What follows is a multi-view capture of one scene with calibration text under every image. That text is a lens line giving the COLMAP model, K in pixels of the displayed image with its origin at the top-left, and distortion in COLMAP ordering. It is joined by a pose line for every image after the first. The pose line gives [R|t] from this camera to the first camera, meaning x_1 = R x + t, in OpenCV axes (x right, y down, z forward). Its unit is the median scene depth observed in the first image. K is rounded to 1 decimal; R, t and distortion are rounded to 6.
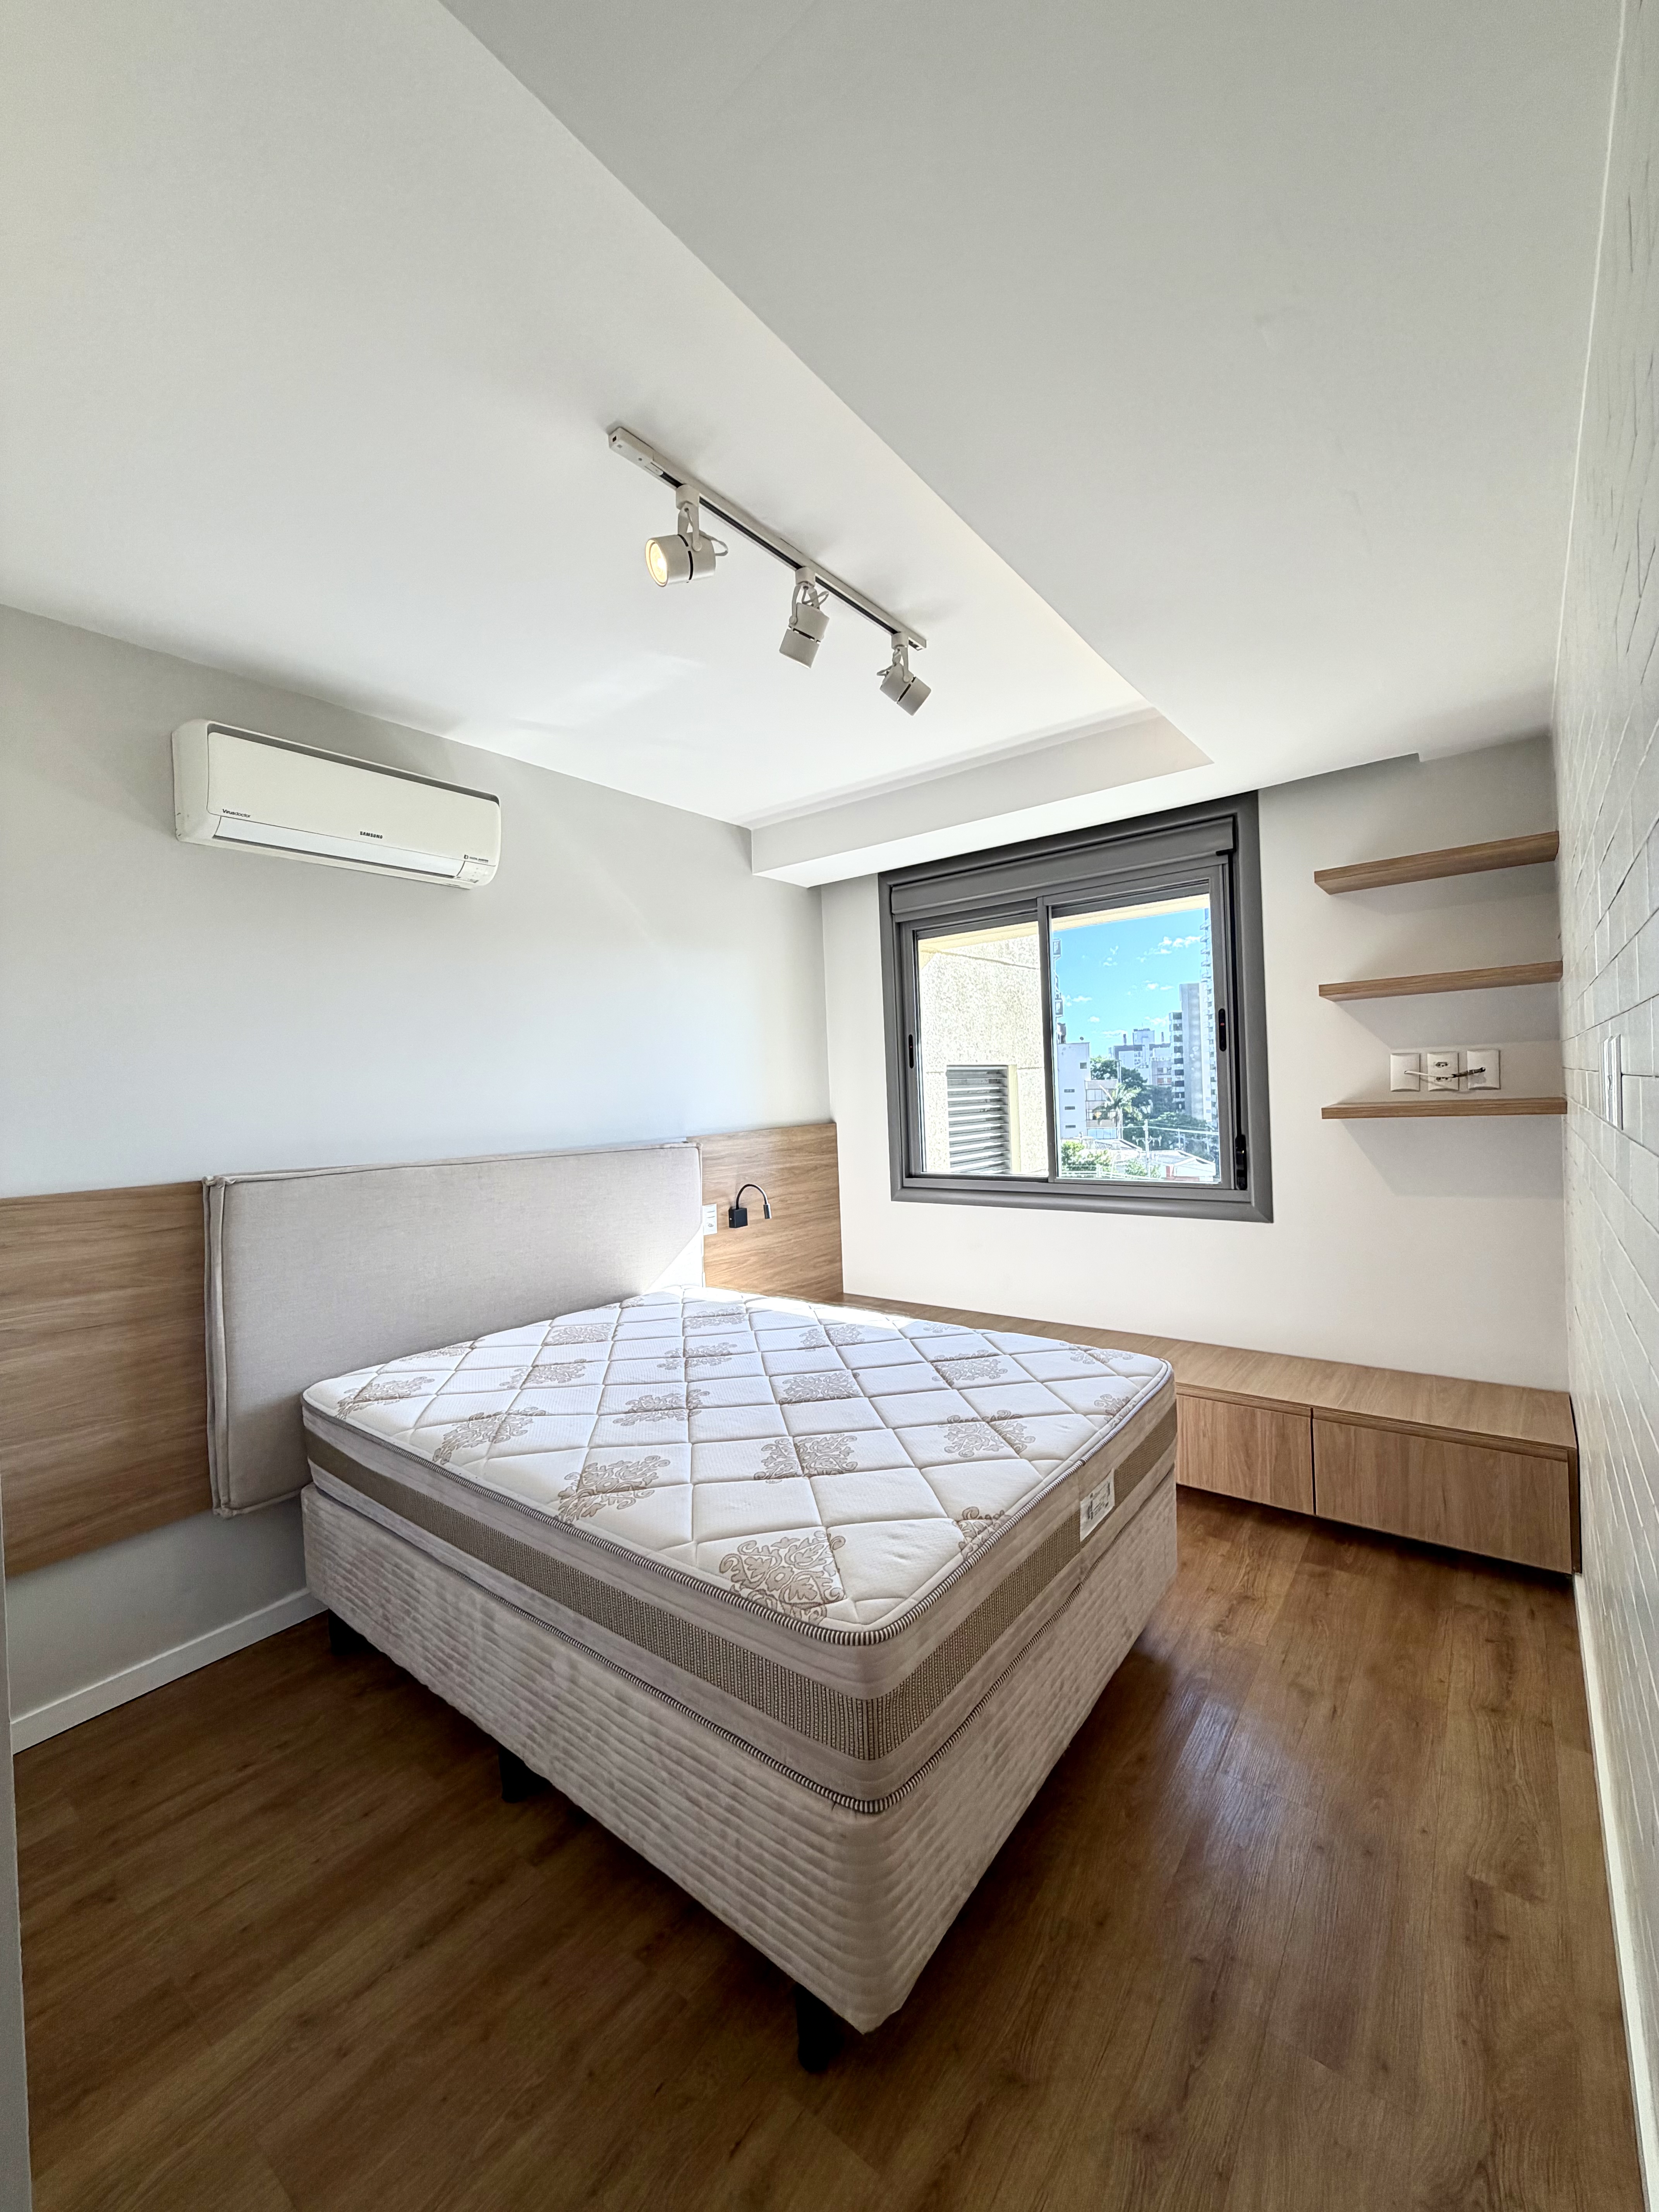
lens RADIAL K [[880.3, 0, 832.1], [0, 880.3, 1099.8], [0, 0, 1]] dist [-0.000951, 0.000293]
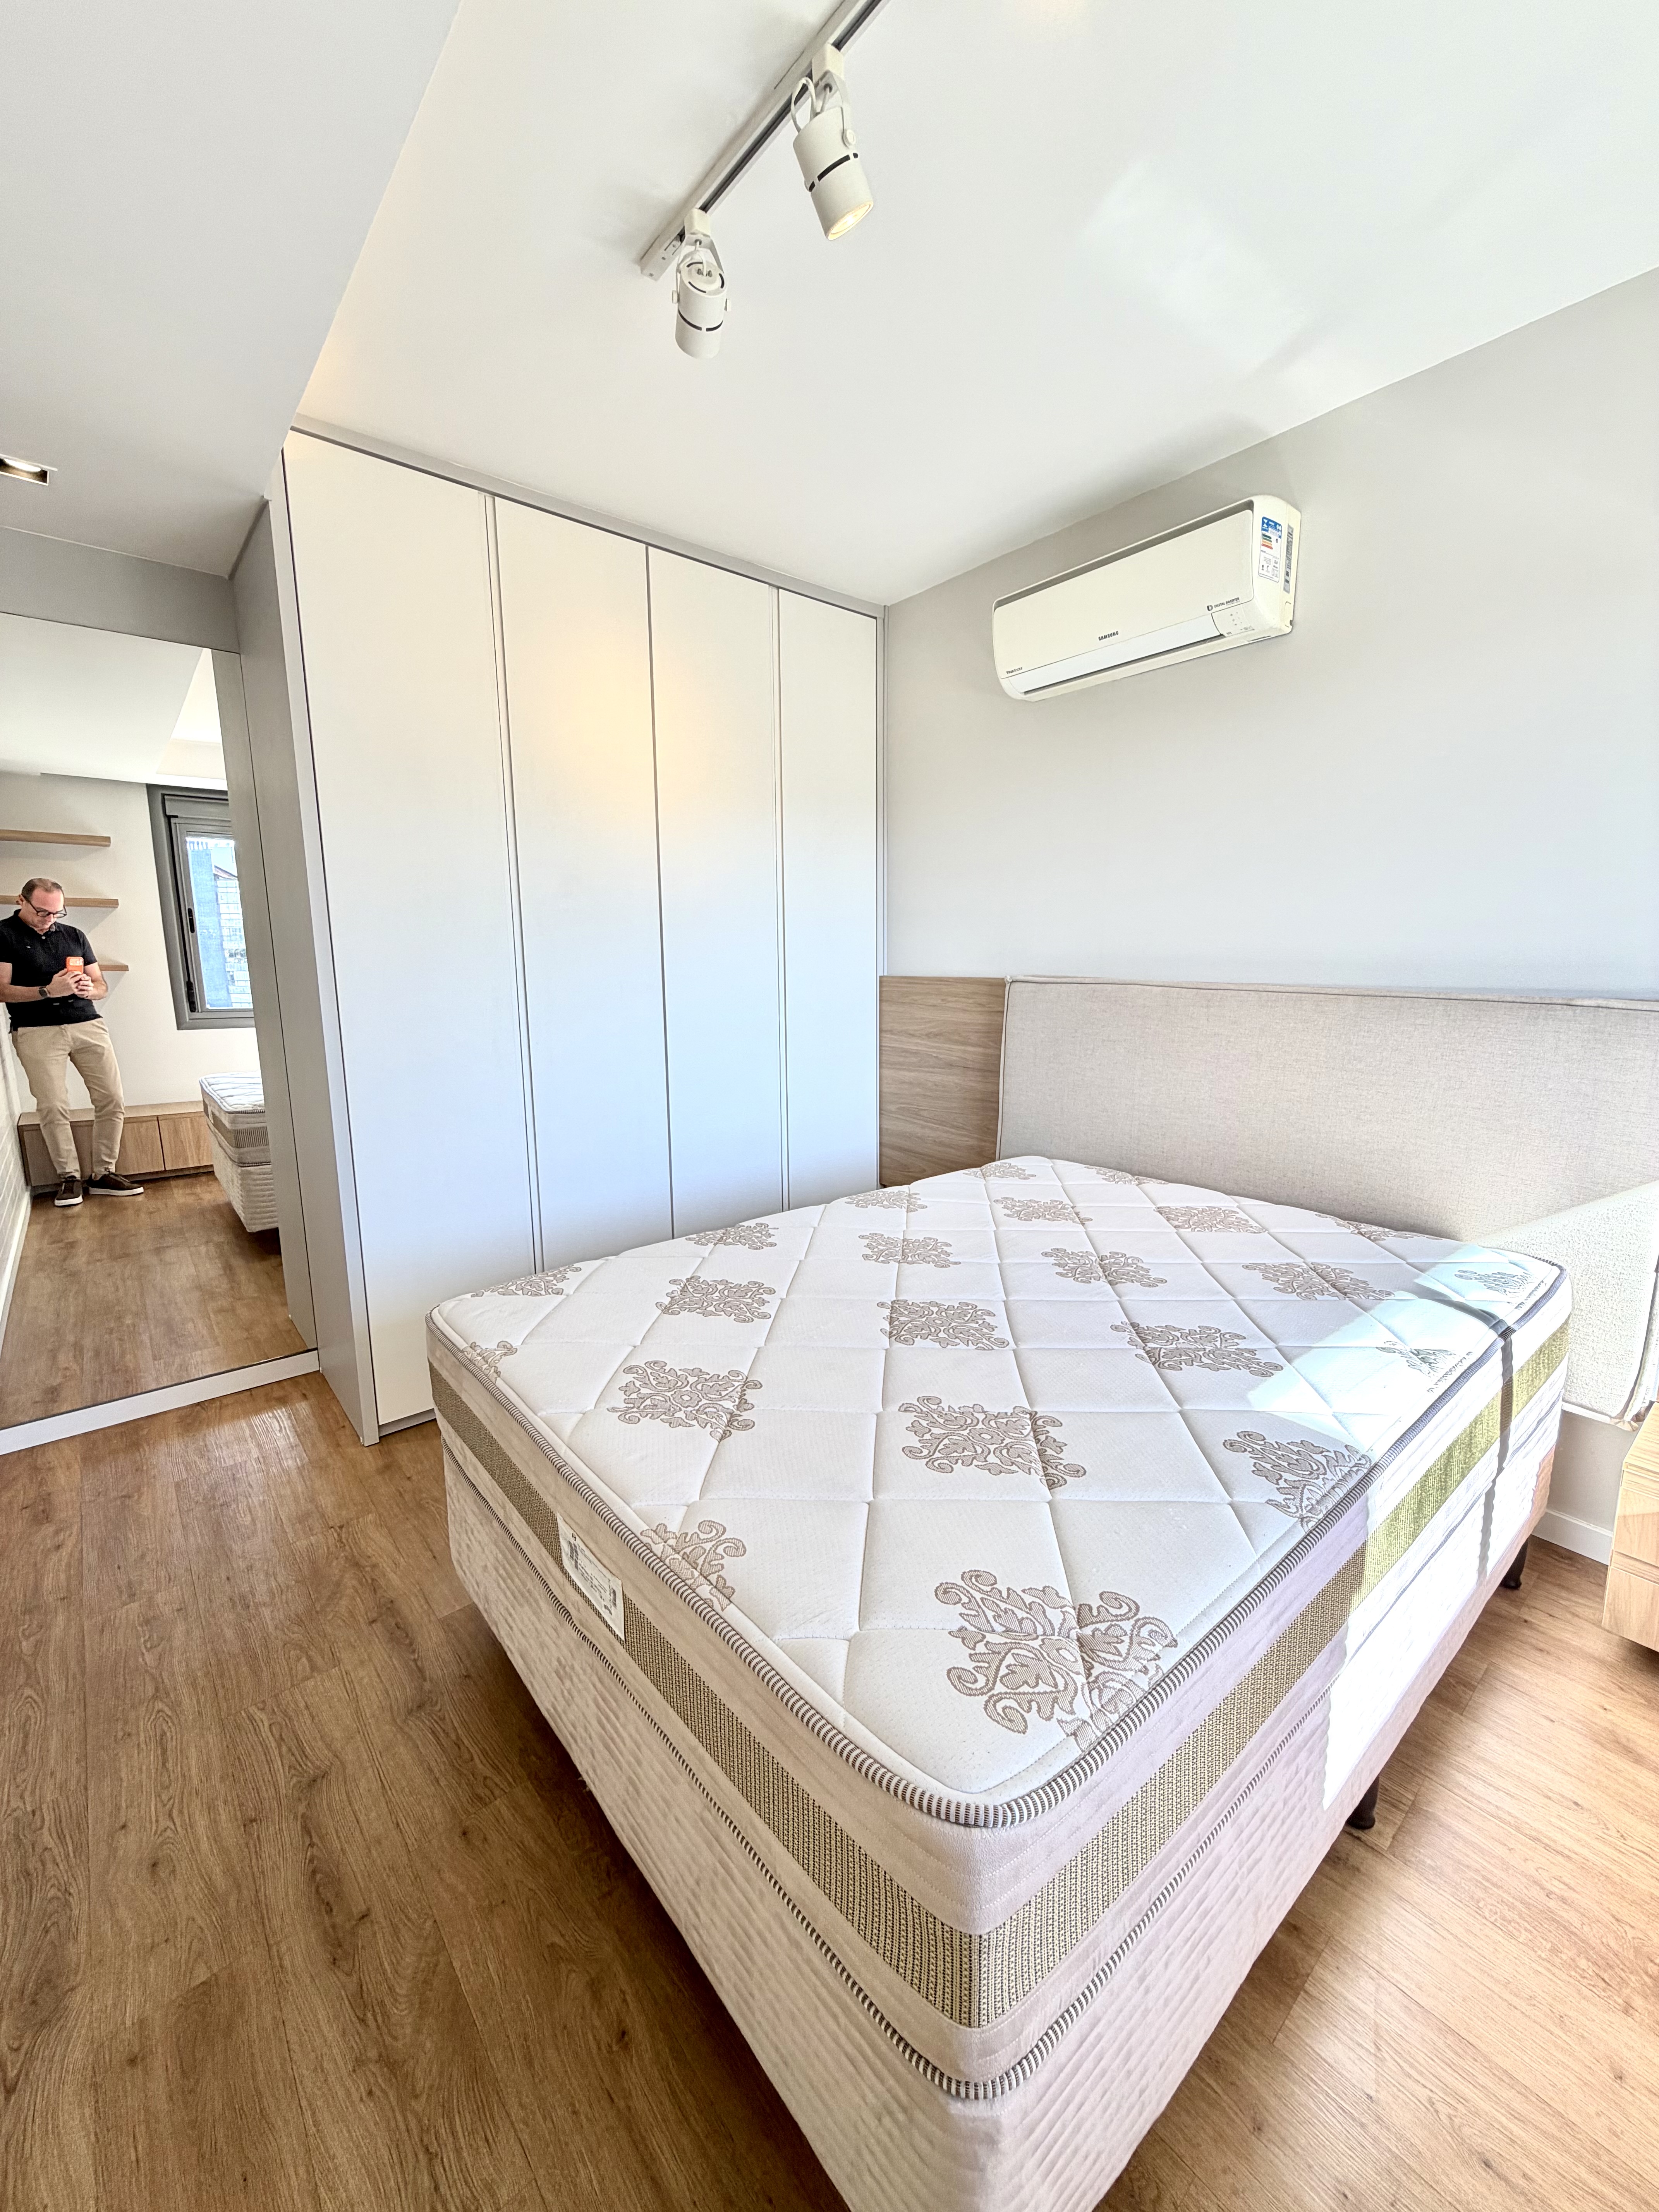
lens RADIAL K [[880.3, 0, 832.1], [0, 880.3, 1099.8], [0, 0, 1]] dist [-0.000951, 0.000293]
pose [[-0.208941, 0.198031, -0.957668, 0.663888], [0.001805, 0.979359, 0.202123, 0.004621], [0.977927, 0.040503, -0.204986, 1.069736]]
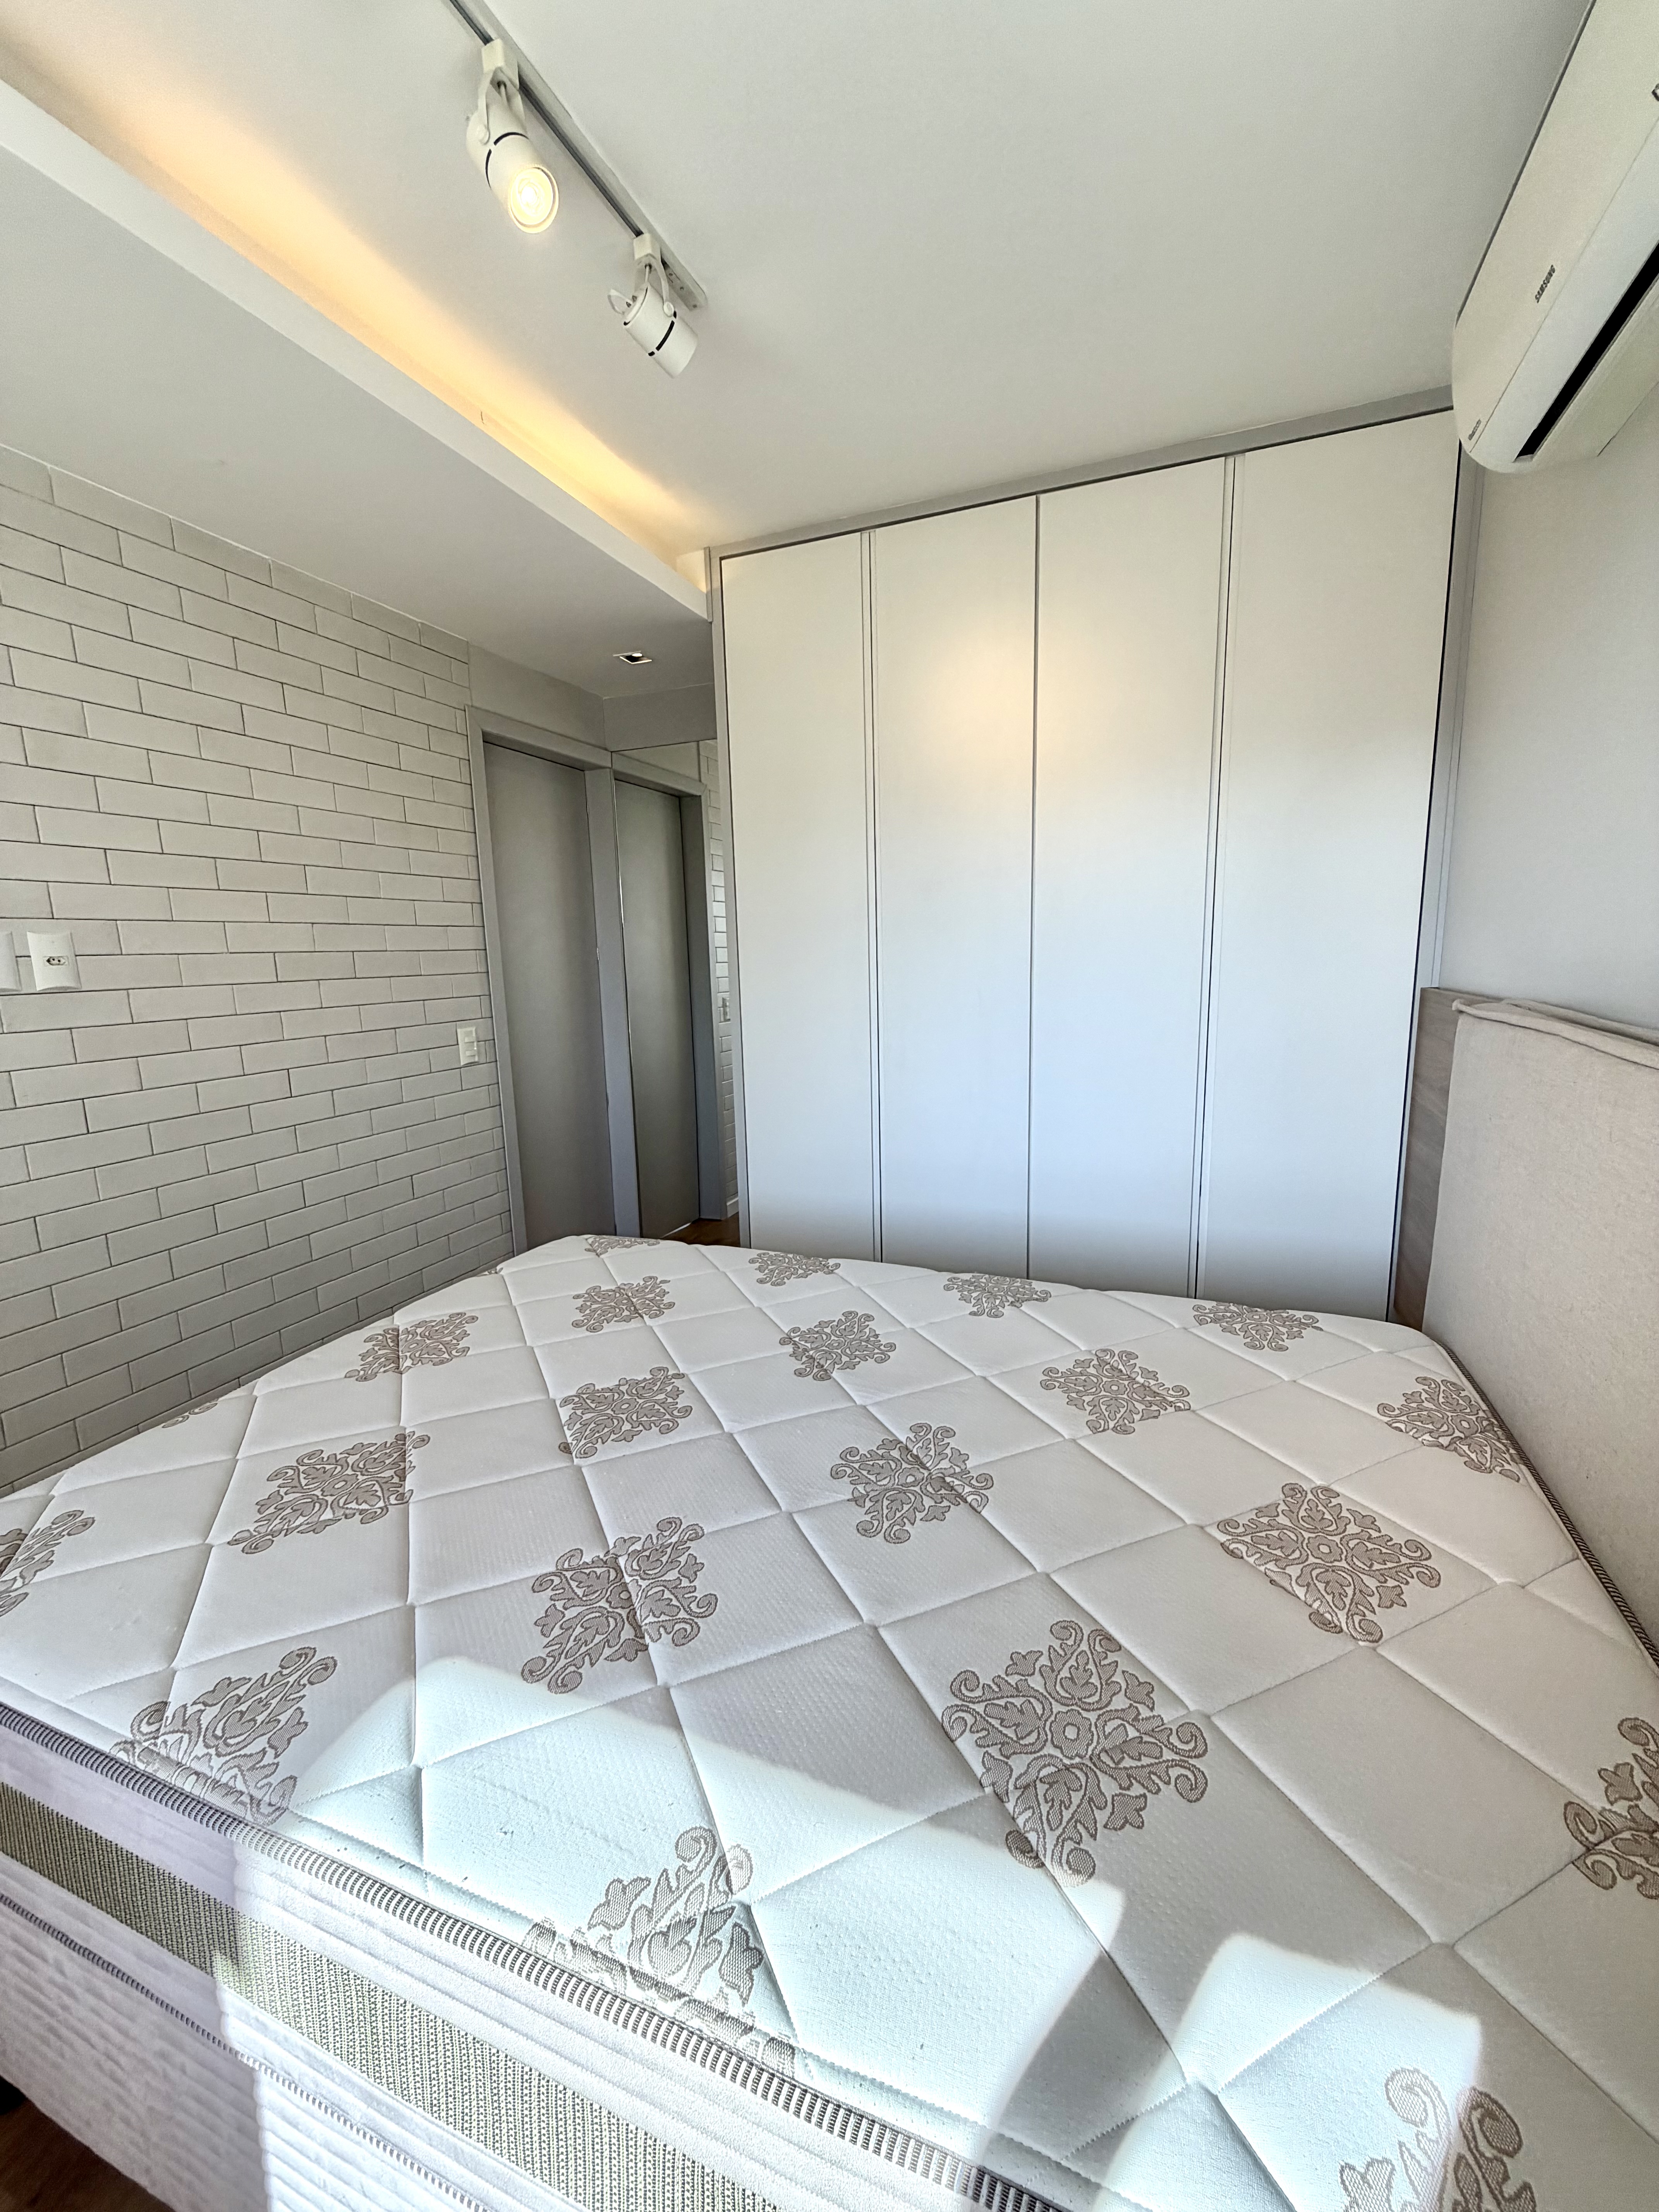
lens RADIAL K [[880.3, 0, 832.1], [0, 880.3, 1099.8], [0, 0, 1]] dist [-0.000951, 0.000293]
pose [[-0.957374, 0.106627, -0.268450, -0.008694], [0.055901, 0.980197, 0.189969, 0.003080], [0.283390, 0.166865, -0.944376, 1.615941]]
